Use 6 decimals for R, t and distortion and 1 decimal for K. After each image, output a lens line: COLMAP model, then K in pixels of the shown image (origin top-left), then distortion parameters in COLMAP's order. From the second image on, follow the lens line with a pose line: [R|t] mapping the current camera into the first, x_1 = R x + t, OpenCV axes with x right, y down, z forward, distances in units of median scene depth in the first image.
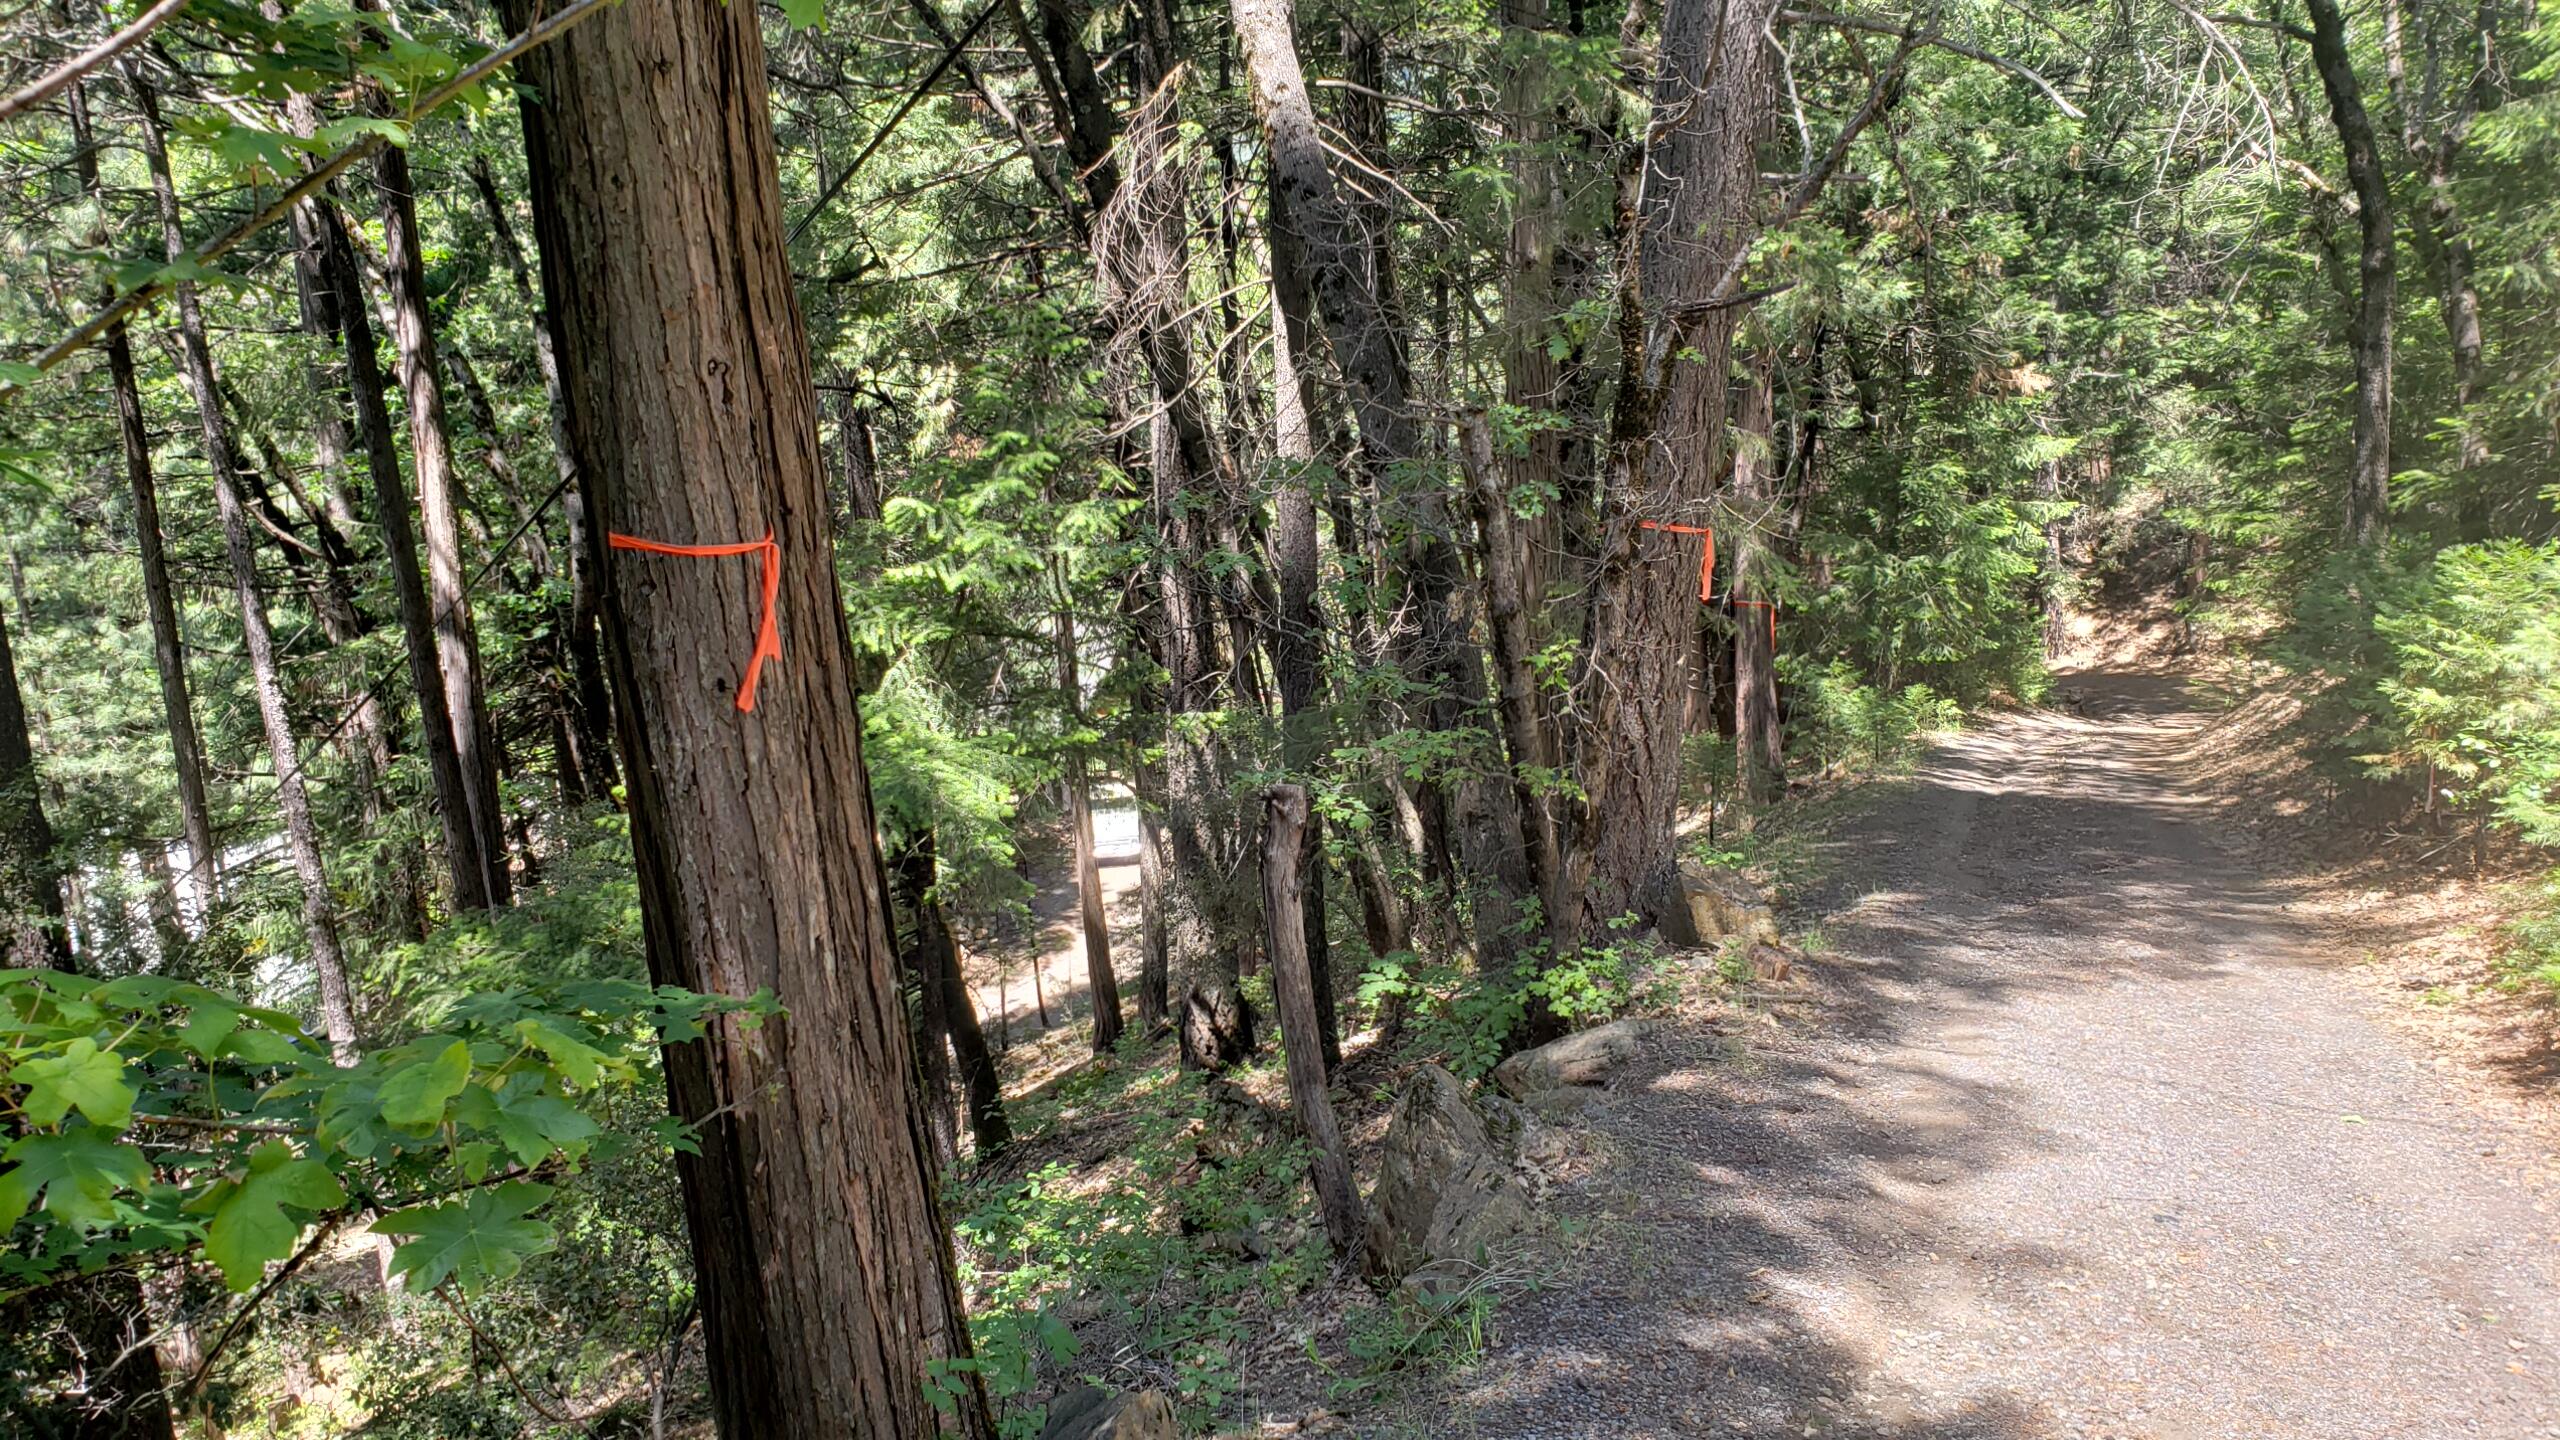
lens RADIAL K [[1877.5, 0, 1280.0], [0, 1877.5, 720.0], [0, 0, 1]] dist [0.096523, -0.186655]
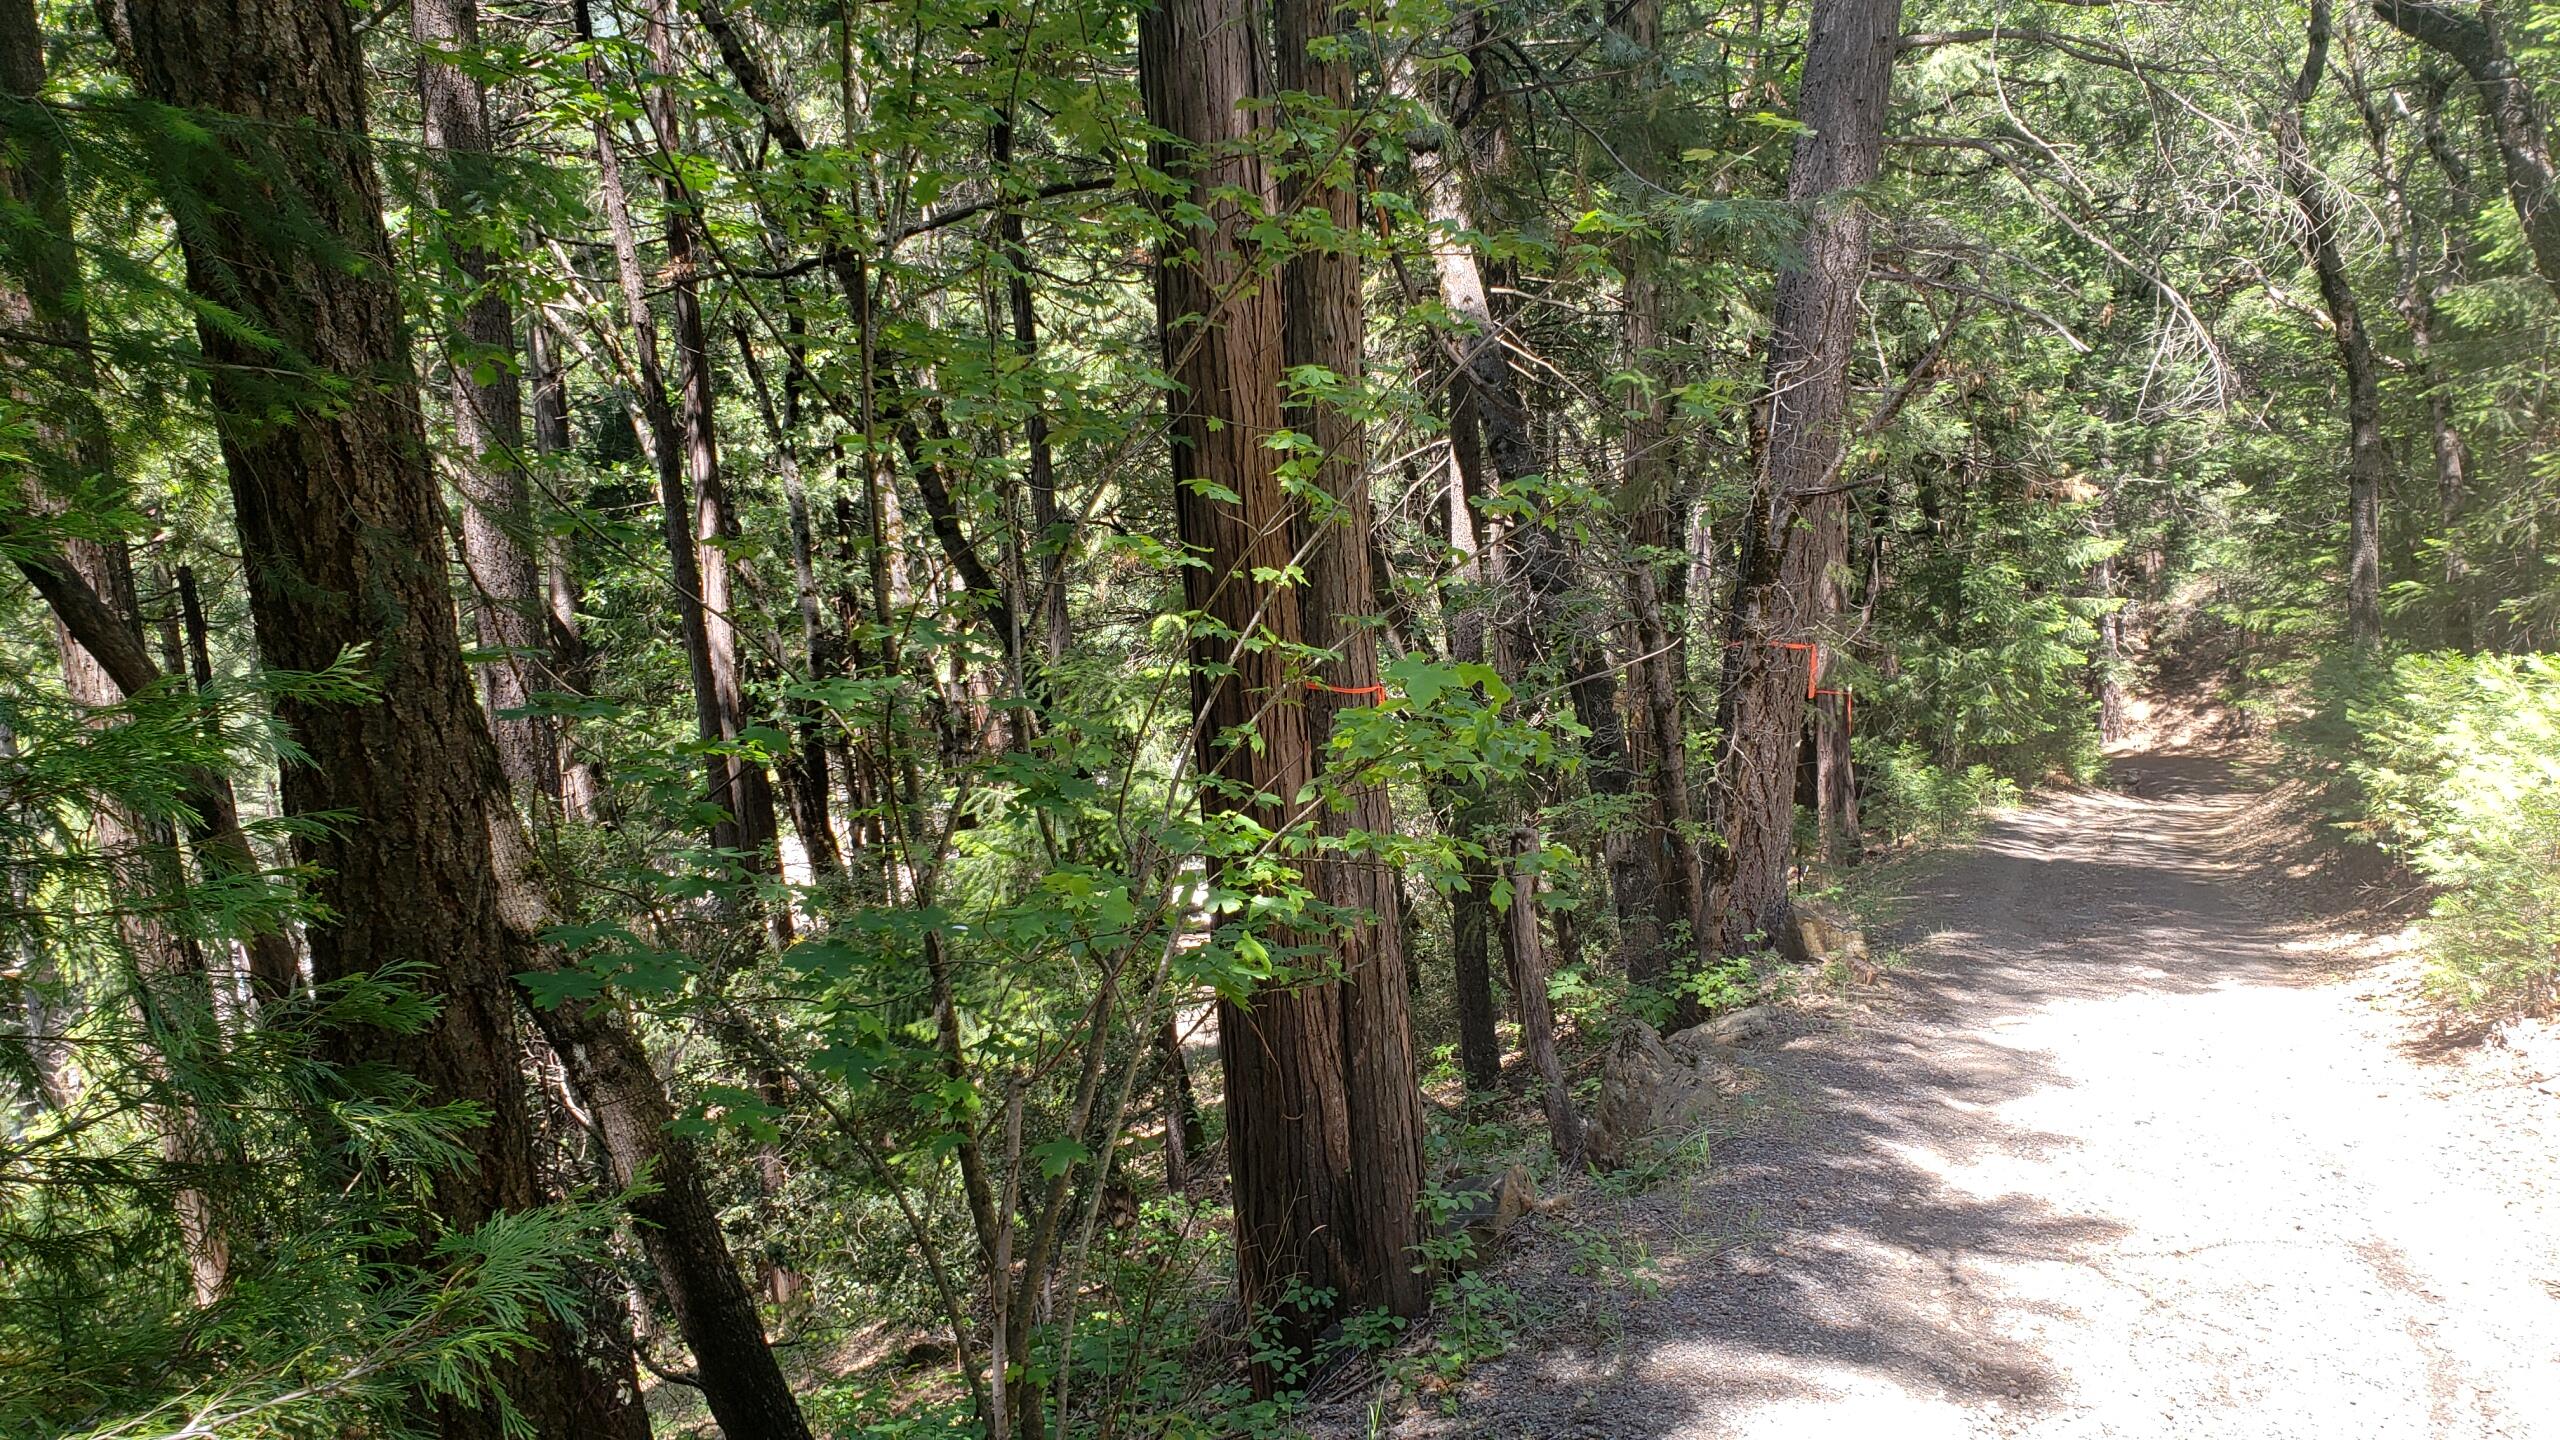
lens RADIAL K [[1877.5, 0, 1280.0], [0, 1877.5, 720.0], [0, 0, 1]] dist [0.096523, -0.186655]
pose [[0.999526, 0.003289, -0.030606, -0.051869], [-0.004561, 0.999124, -0.041601, 0.004058], [0.030443, 0.041721, 0.998665, -0.164776]]
